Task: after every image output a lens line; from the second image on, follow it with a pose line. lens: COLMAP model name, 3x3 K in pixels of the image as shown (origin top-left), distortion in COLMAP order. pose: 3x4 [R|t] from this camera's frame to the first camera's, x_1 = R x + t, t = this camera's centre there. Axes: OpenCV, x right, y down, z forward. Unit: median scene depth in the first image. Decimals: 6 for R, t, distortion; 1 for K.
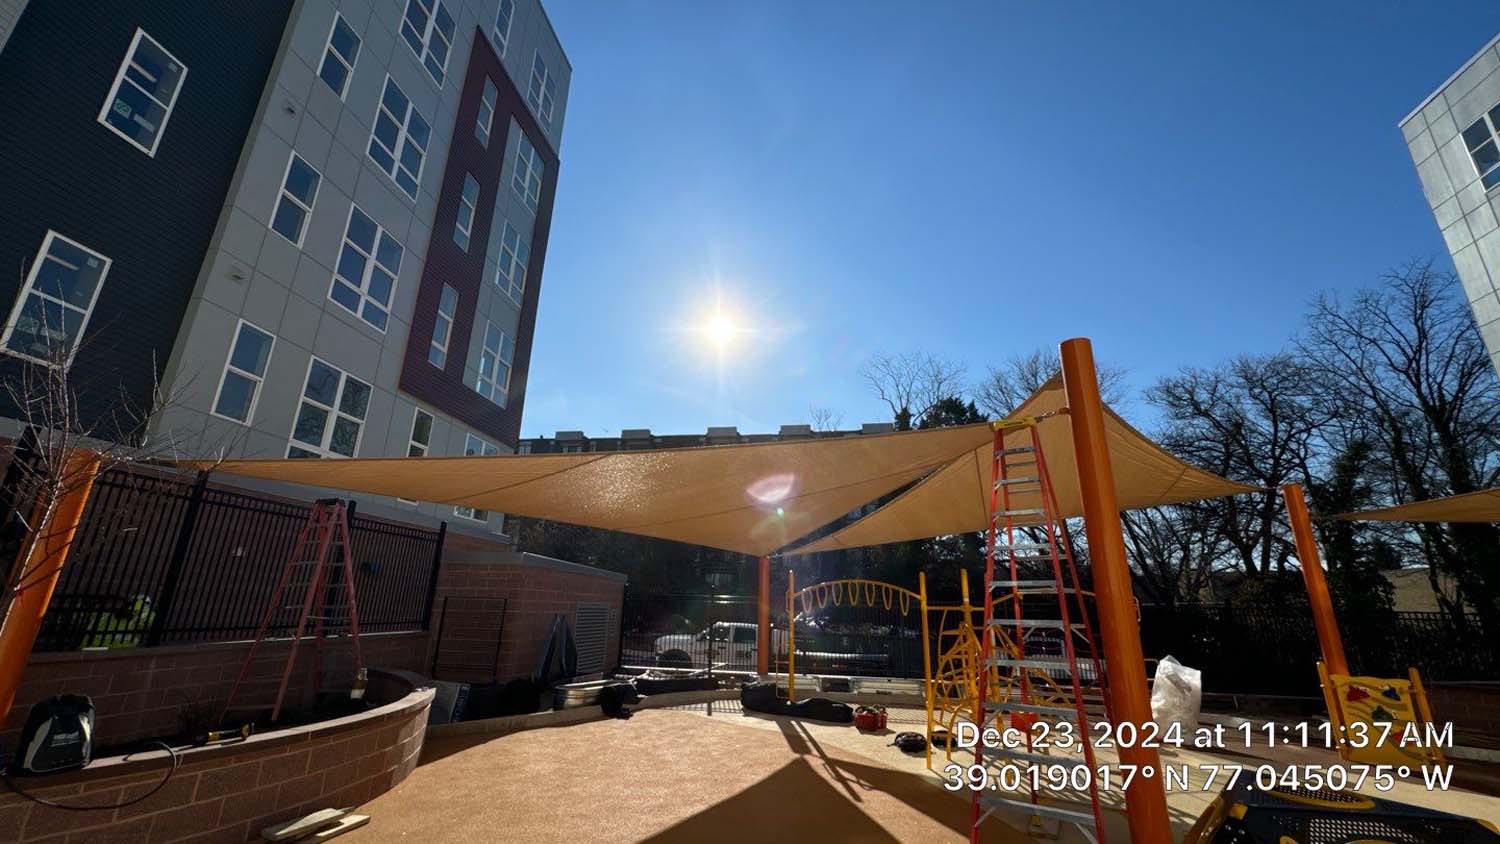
lens RADIAL K [[597.4, 0, 749.0], [0, 597.4, 421.4], [0, 0, 1]] dist [-0.001728, -0.000048]
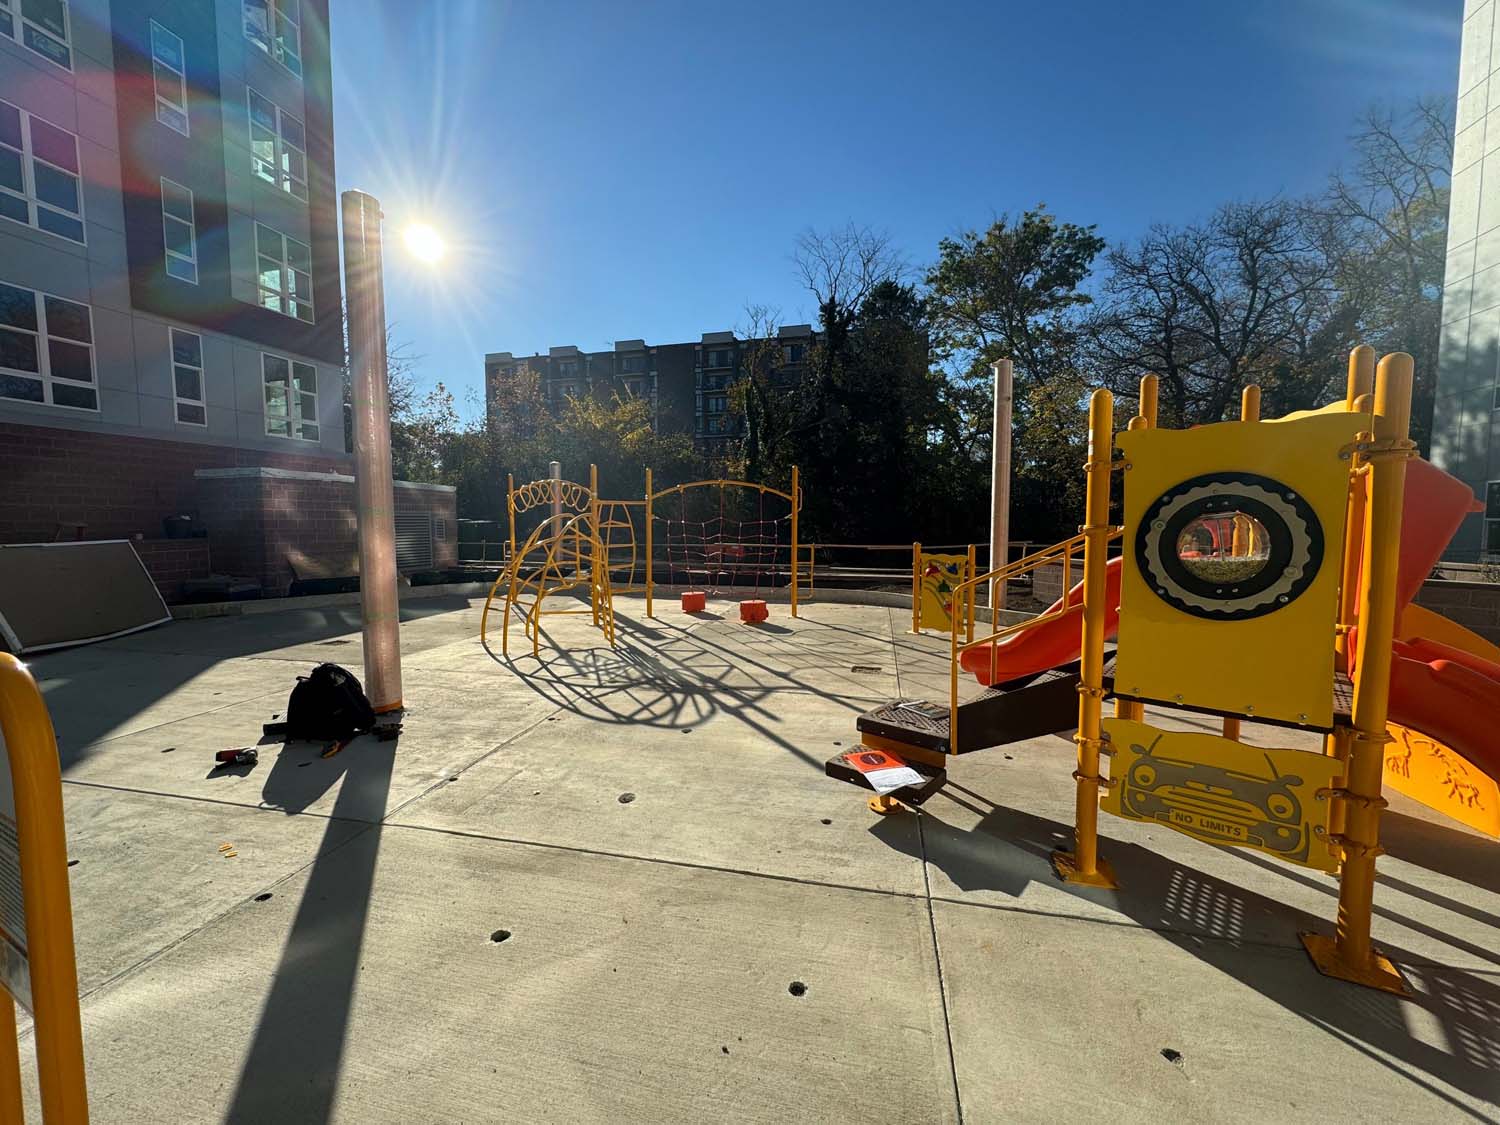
lens RADIAL K [[599.0, 0, 744.1], [0, 599.0, 559.9], [0, 0, 1]] dist [-0.001953, 0.000755]
pose [[0.995234, -0.021141, -0.095200, 0.227178], [0.054284, 0.931093, 0.360720, 0.014028], [0.081015, -0.364168, 0.927803, 0.004836]]
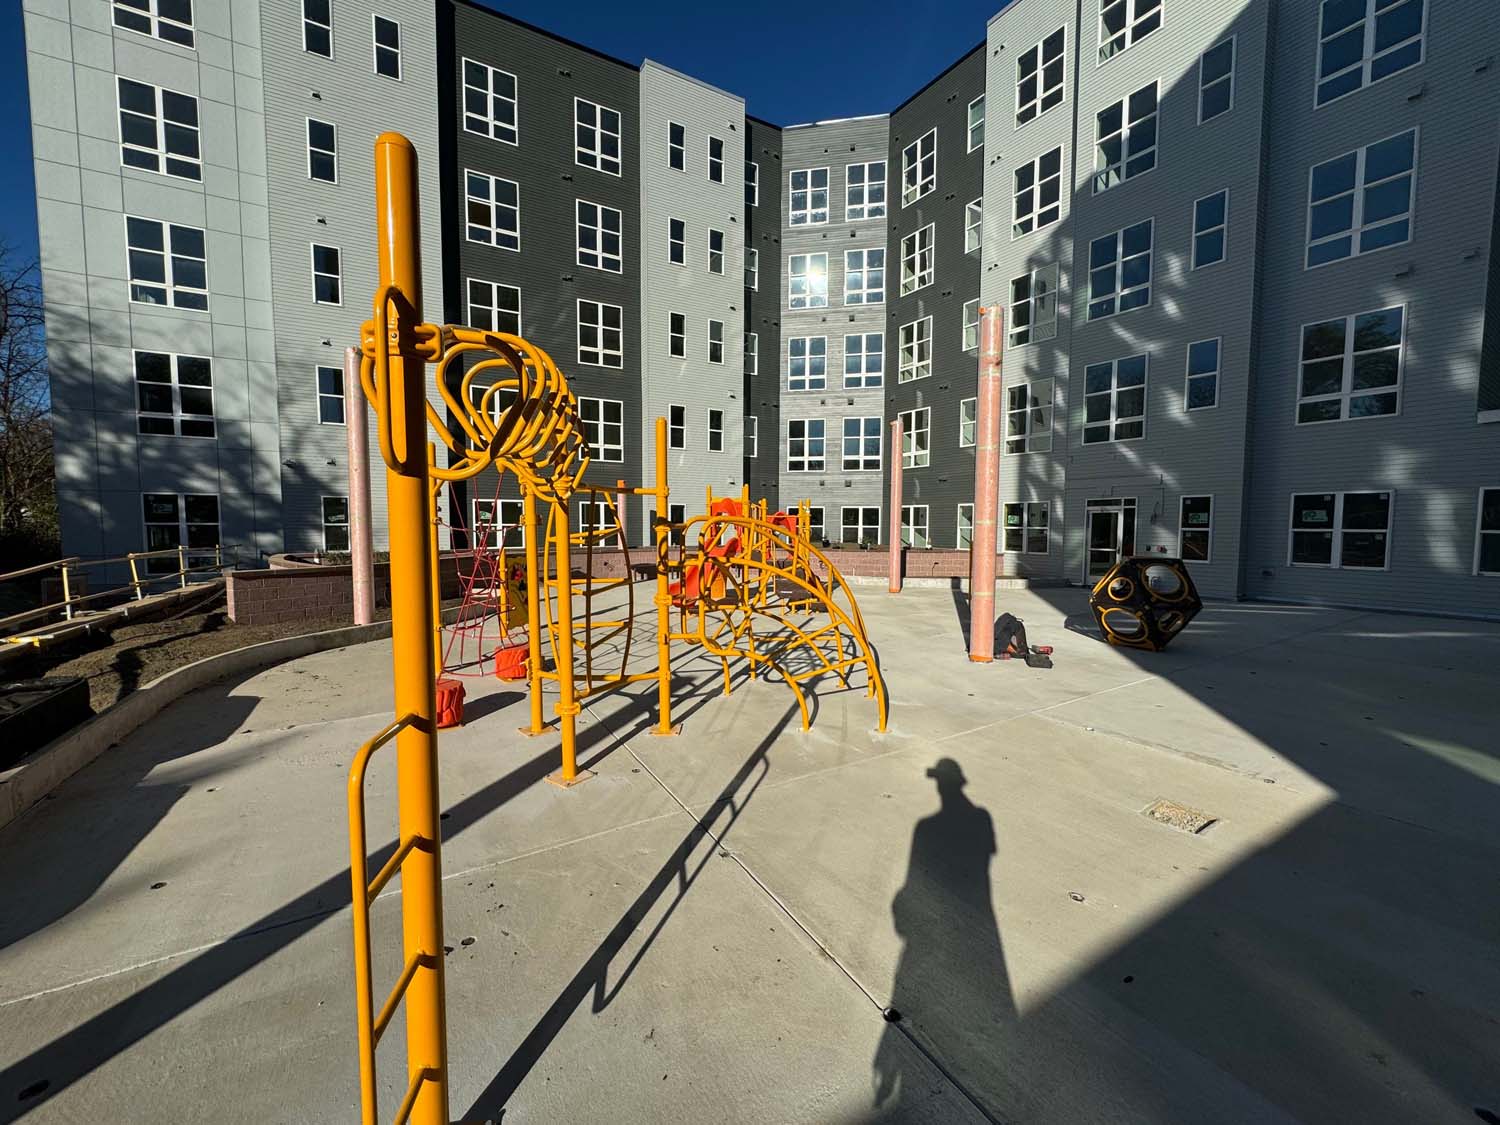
lens RADIAL K [[599.0, 0, 746.2], [0, 599.0, 559.6], [0, 0, 1]] dist [-0.001953, 0.000755]
pose [[-0.637728, -0.076065, 0.766497, -0.031439], [-0.251074, 0.961291, -0.113499, 0.130918], [-0.728193, -0.264828, -0.632139, 0.409084]]
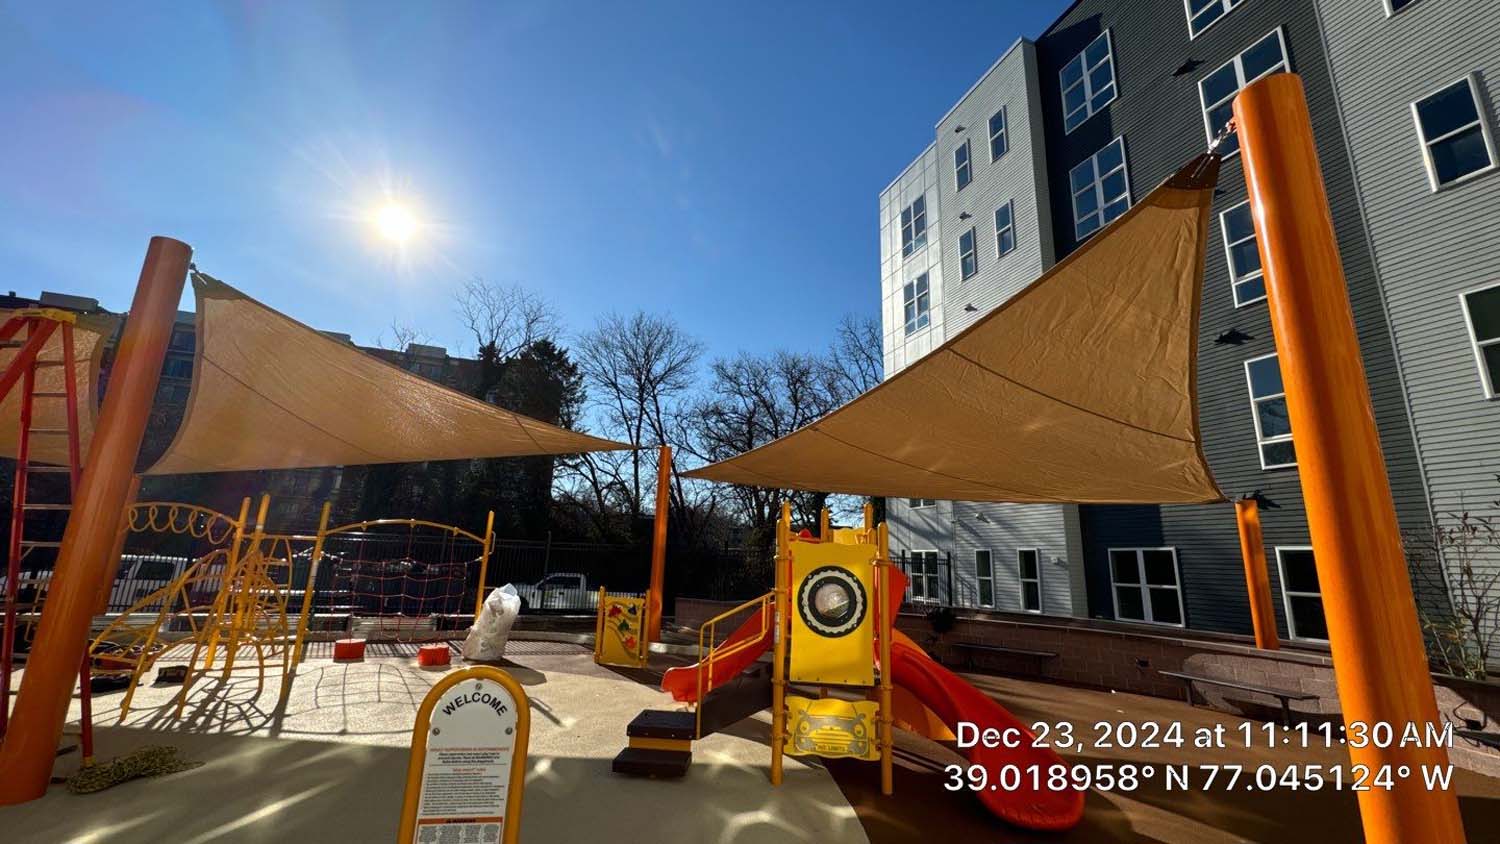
lens RADIAL K [[597.4, 0, 744.5], [0, 597.4, 418.4], [0, 0, 1]] dist [-0.001728, -0.000048]
pose [[0.861438, 0.124847, 0.492278, 0.168067], [-0.167312, 0.984967, 0.042980, -0.011181], [-0.479511, -0.119389, 0.869376, -0.048087]]
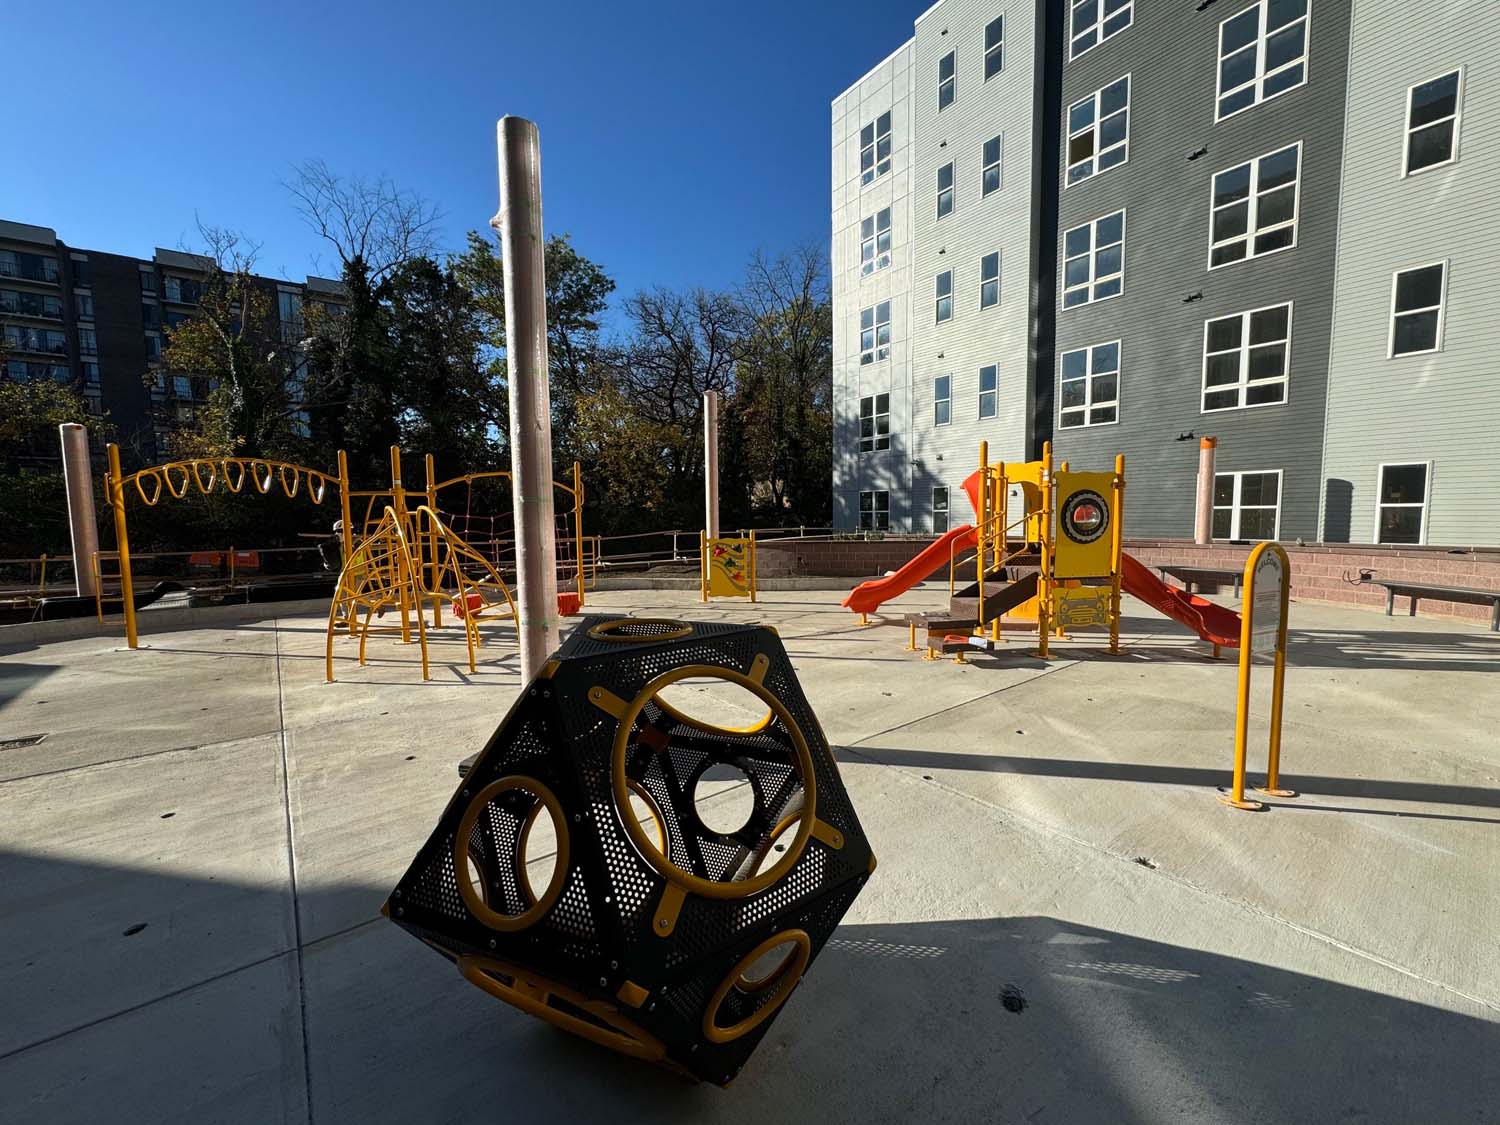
lens RADIAL K [[599.0, 0, 749.4], [0, 599.0, 562.8], [0, 0, 1]] dist [-0.001953, 0.000755]
pose [[0.698293, -0.091484, 0.709942, 0.031209], [-0.188472, 0.933306, 0.305646, 0.016687], [-0.690555, -0.347234, 0.634478, 0.025812]]
